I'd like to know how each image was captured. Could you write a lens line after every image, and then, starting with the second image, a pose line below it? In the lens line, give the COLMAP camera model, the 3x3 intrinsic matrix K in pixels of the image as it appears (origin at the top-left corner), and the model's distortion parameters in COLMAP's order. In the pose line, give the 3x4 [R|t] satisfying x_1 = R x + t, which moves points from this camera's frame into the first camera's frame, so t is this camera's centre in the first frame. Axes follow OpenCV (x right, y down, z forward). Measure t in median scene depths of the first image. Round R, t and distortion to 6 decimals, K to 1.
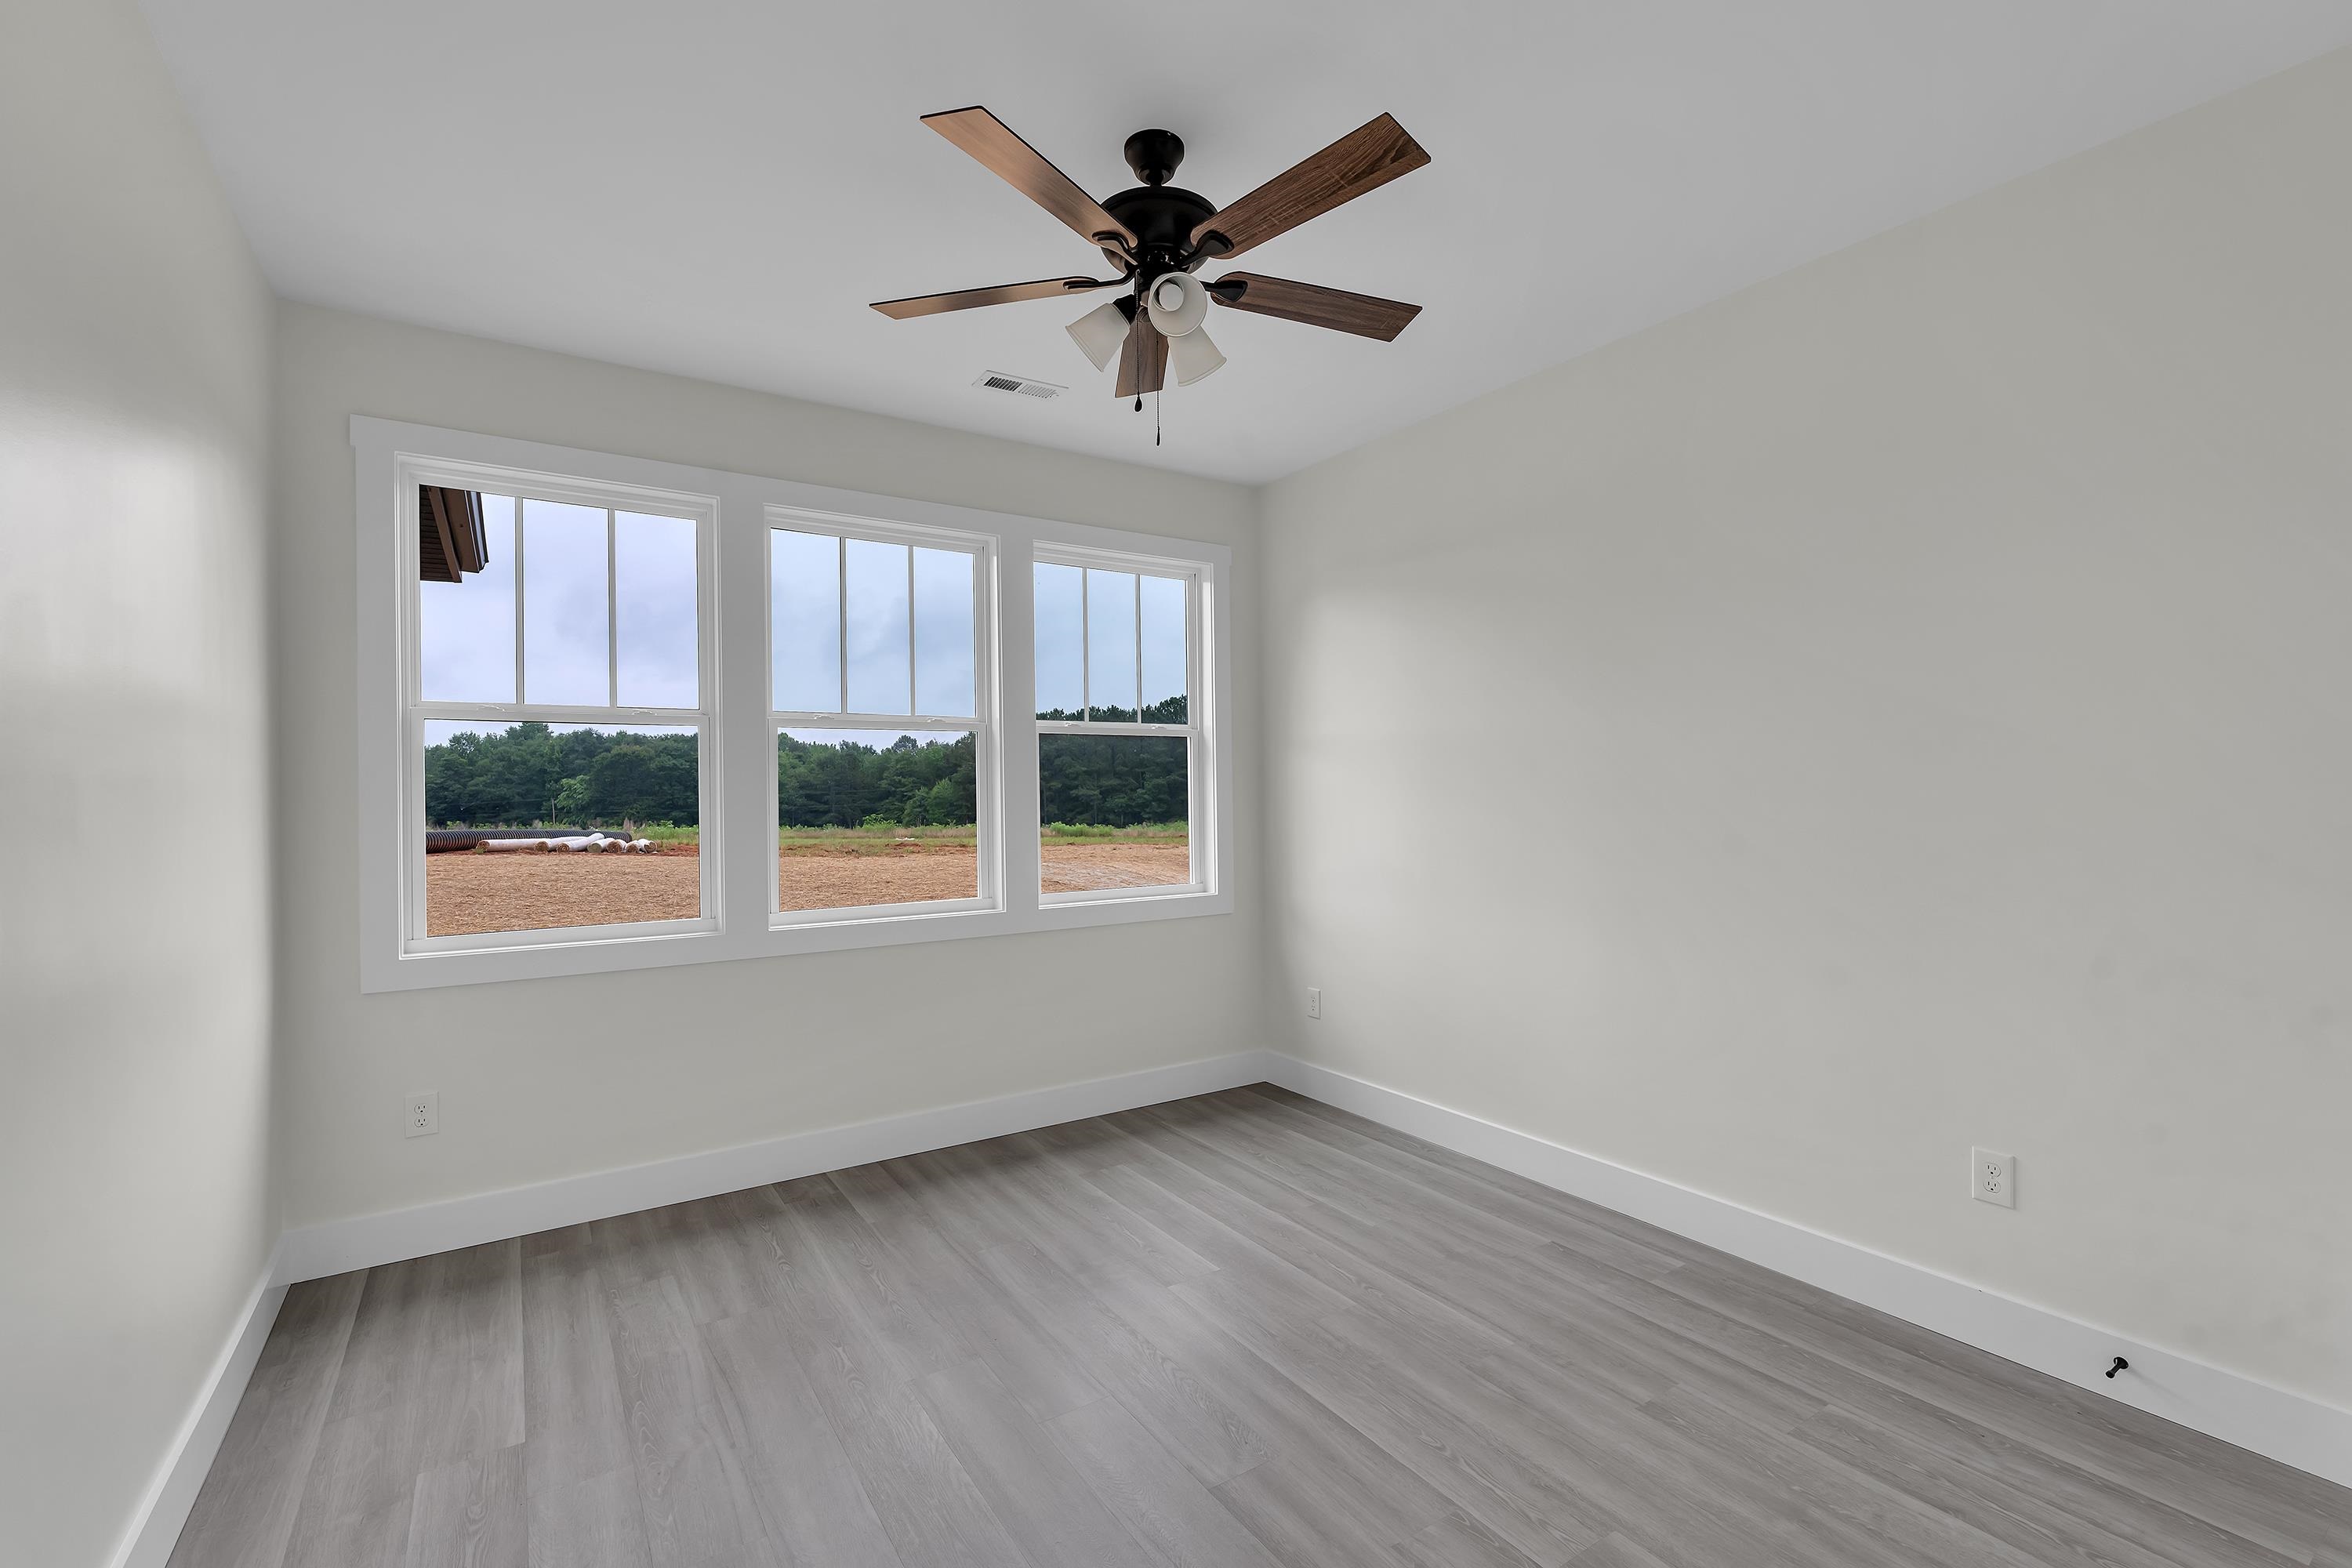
lens RADIAL K [[1028.7, 0, 1190.2], [0, 1028.7, 771.6], [0, 0, 1]] dist [0.000167, 0.000152]
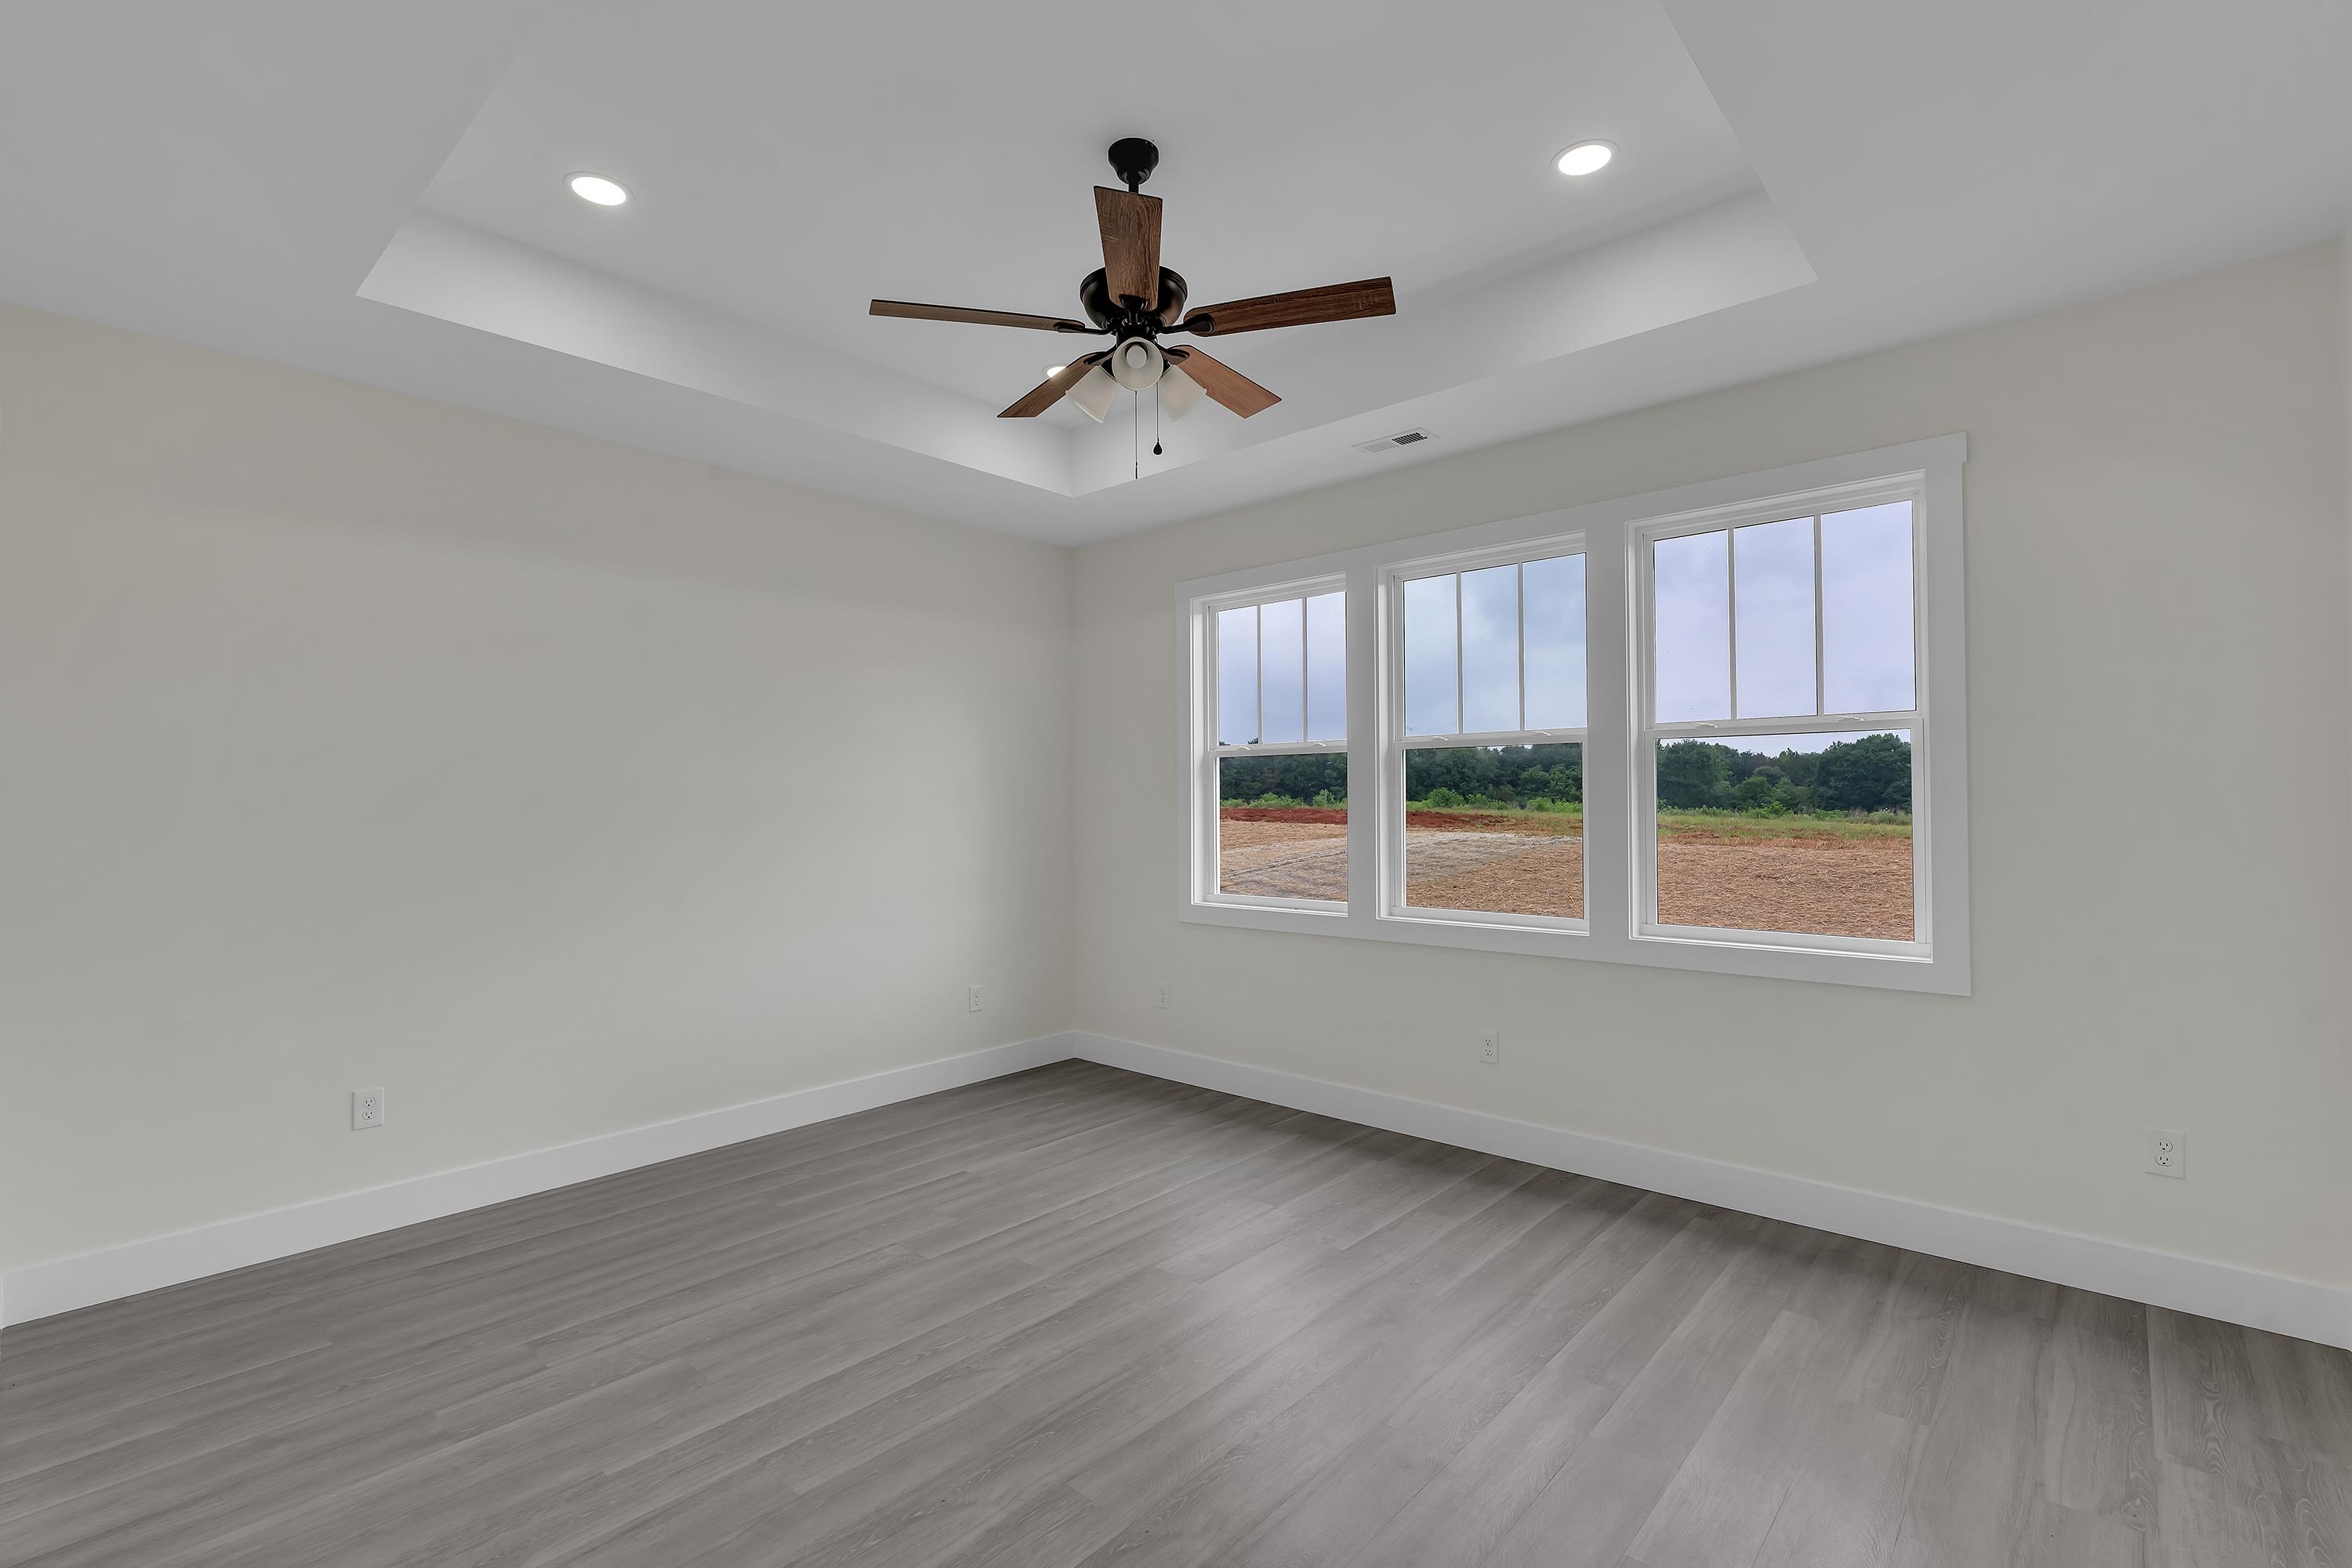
lens RADIAL K [[1028.7, 0, 1199.4], [0, 1028.7, 794.9], [0, 0, 1]] dist [0.000167, 0.000152]
pose [[0.278279, -0.001327, -0.960499, 0.437189], [0.017169, 0.999846, 0.003593, -0.000122], [0.960347, -0.017491, 0.278259, 0.292337]]
